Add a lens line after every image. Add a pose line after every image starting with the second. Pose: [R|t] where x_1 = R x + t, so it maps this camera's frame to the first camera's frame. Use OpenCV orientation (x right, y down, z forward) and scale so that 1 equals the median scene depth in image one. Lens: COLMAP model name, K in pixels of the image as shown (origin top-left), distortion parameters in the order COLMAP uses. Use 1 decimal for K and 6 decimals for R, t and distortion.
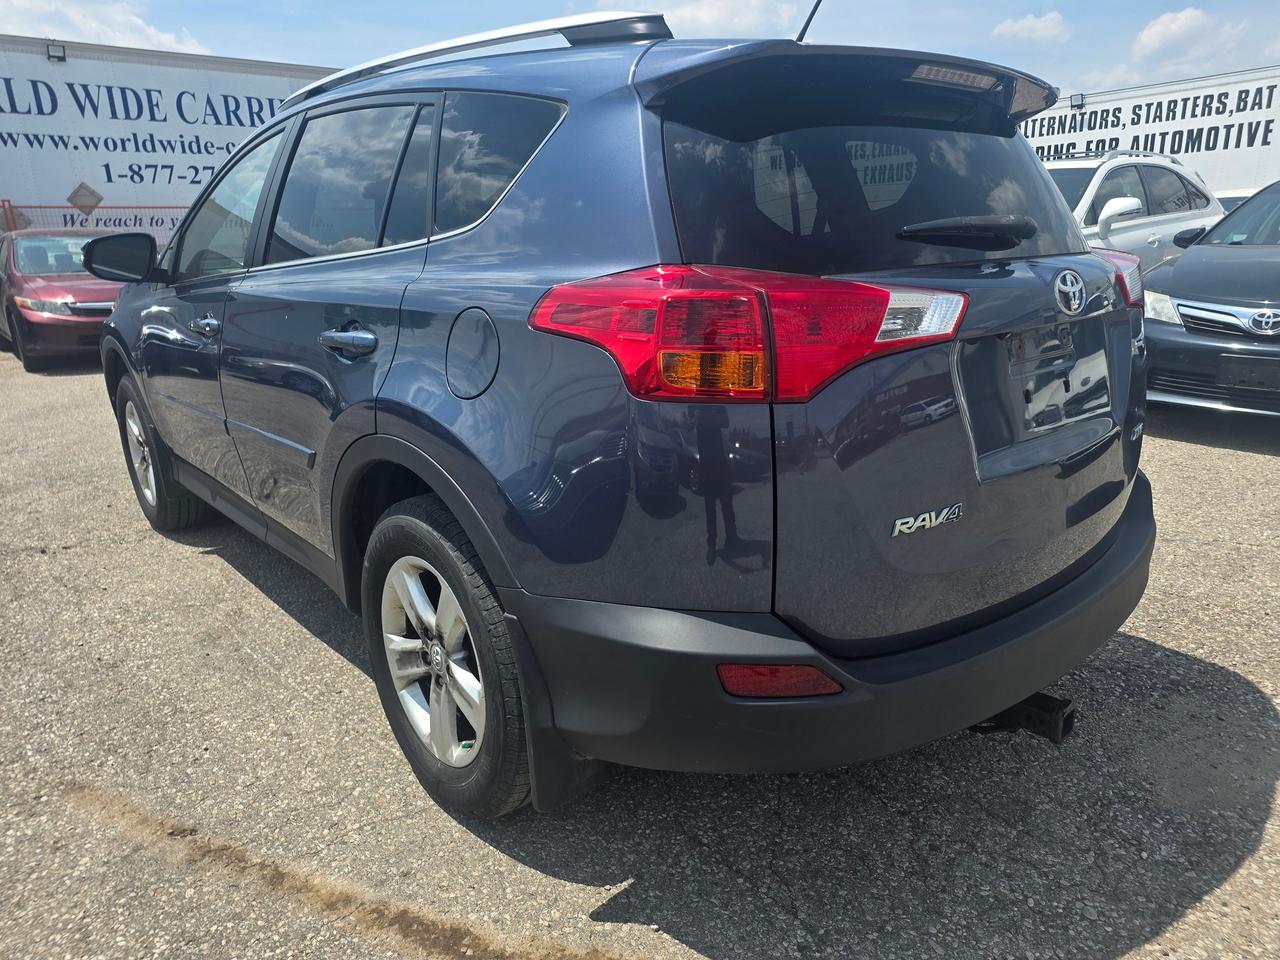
lens RADIAL K [[858.0, 0, 648.2], [0, 858.0, 475.7], [0, 0, 1]] dist [0.007297, 0.003838]
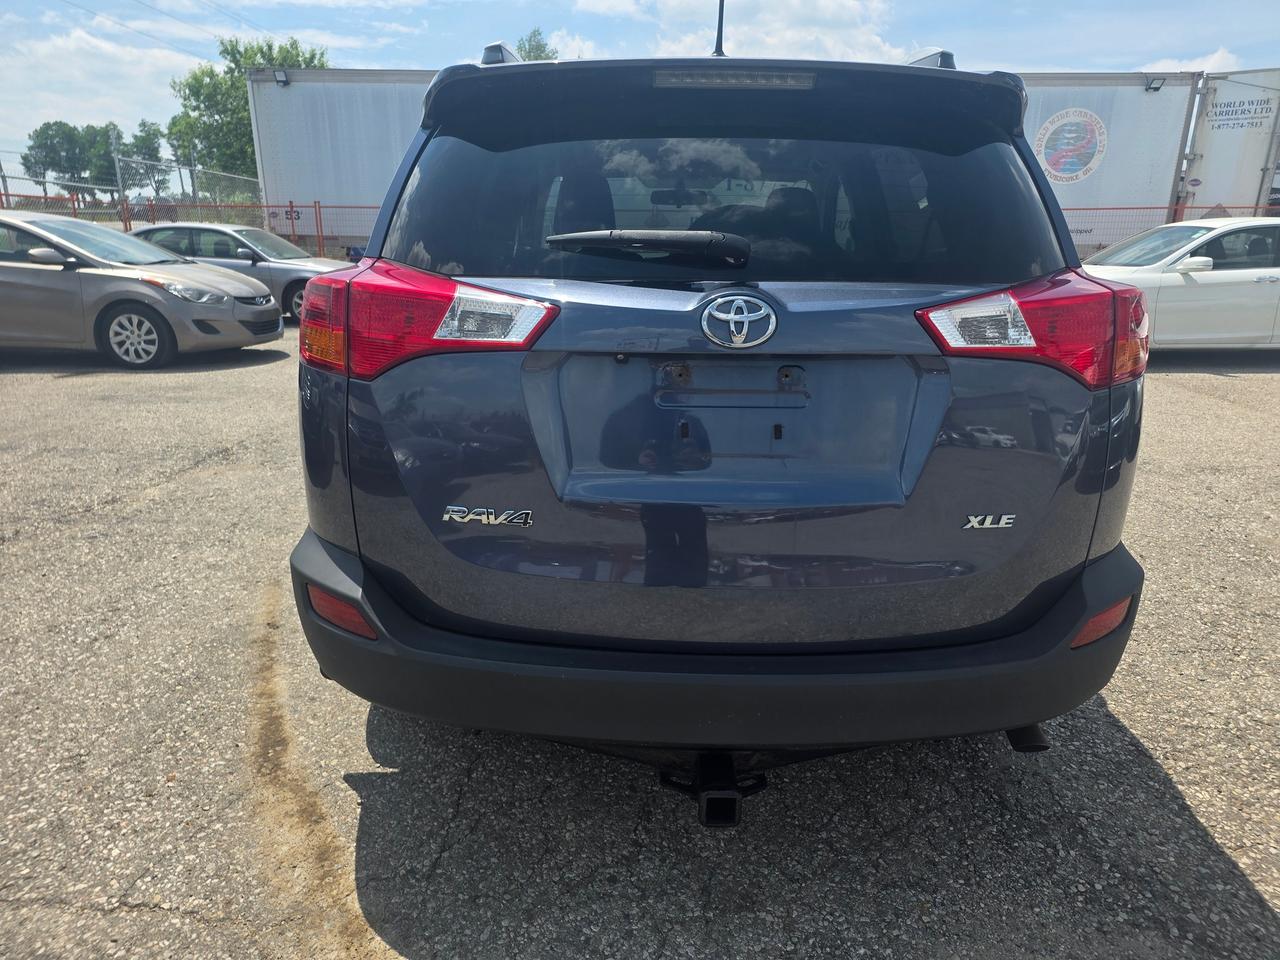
lens RADIAL K [[858.0, 0, 648.2], [0, 858.0, 475.7], [0, 0, 1]] dist [0.007297, 0.003838]
pose [[0.754807, 0.208422, -0.621954, 0.871195], [-0.210219, 0.975028, 0.071618, -0.088777], [0.621349, 0.076689, 0.779772, 0.236397]]
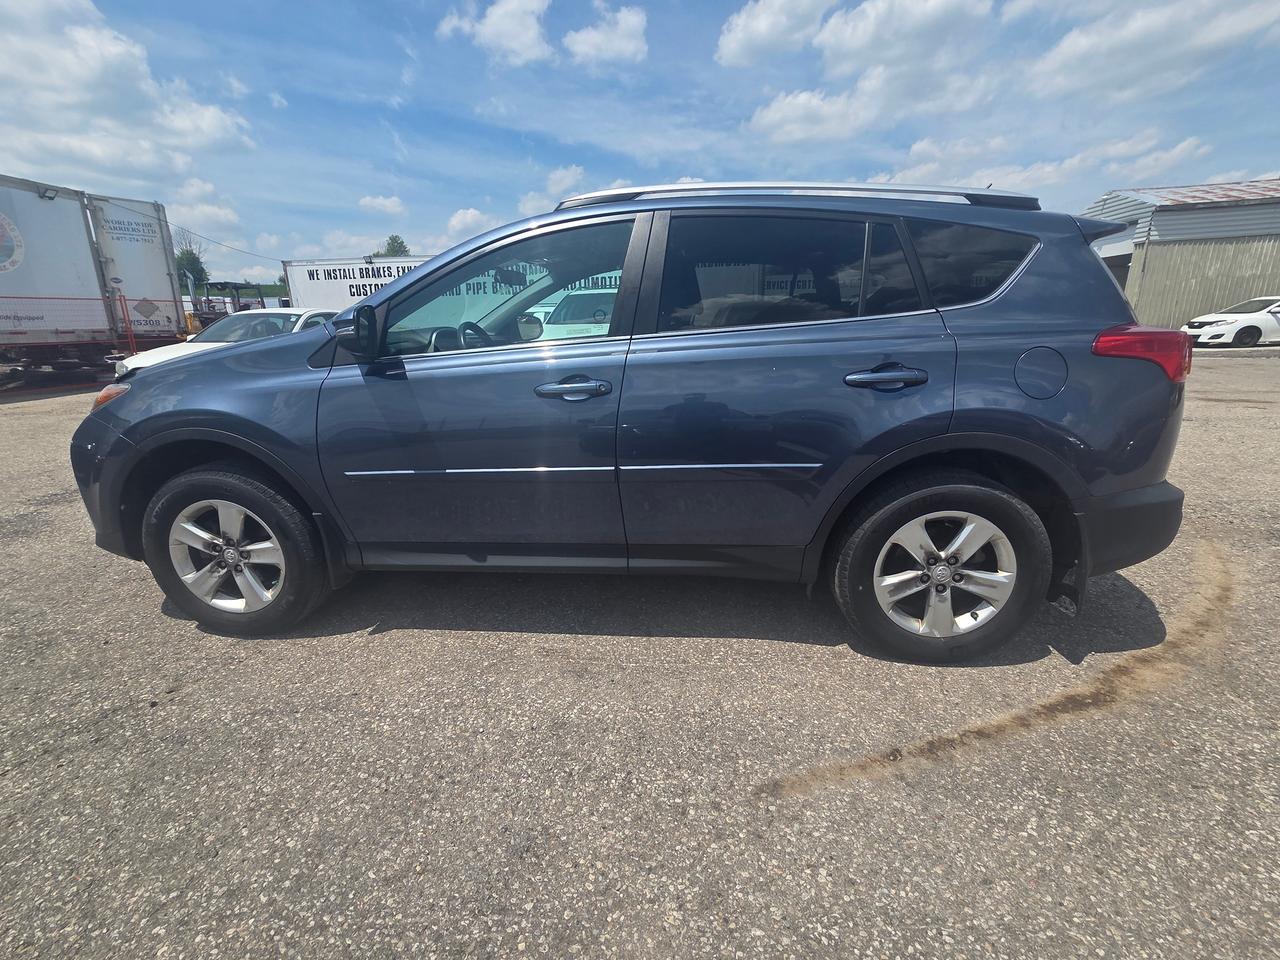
lens RADIAL K [[558.6, 0, 640.0], [0, 558.6, 480.0], [0, 0, 1]] dist [-0.029345, 0.011845]
pose [[0.729552, -0.166004, 0.663473, -1.387101], [0.177110, 0.982860, 0.051166, -0.116207], [-0.660595, 0.080180, 0.746449, 0.626586]]
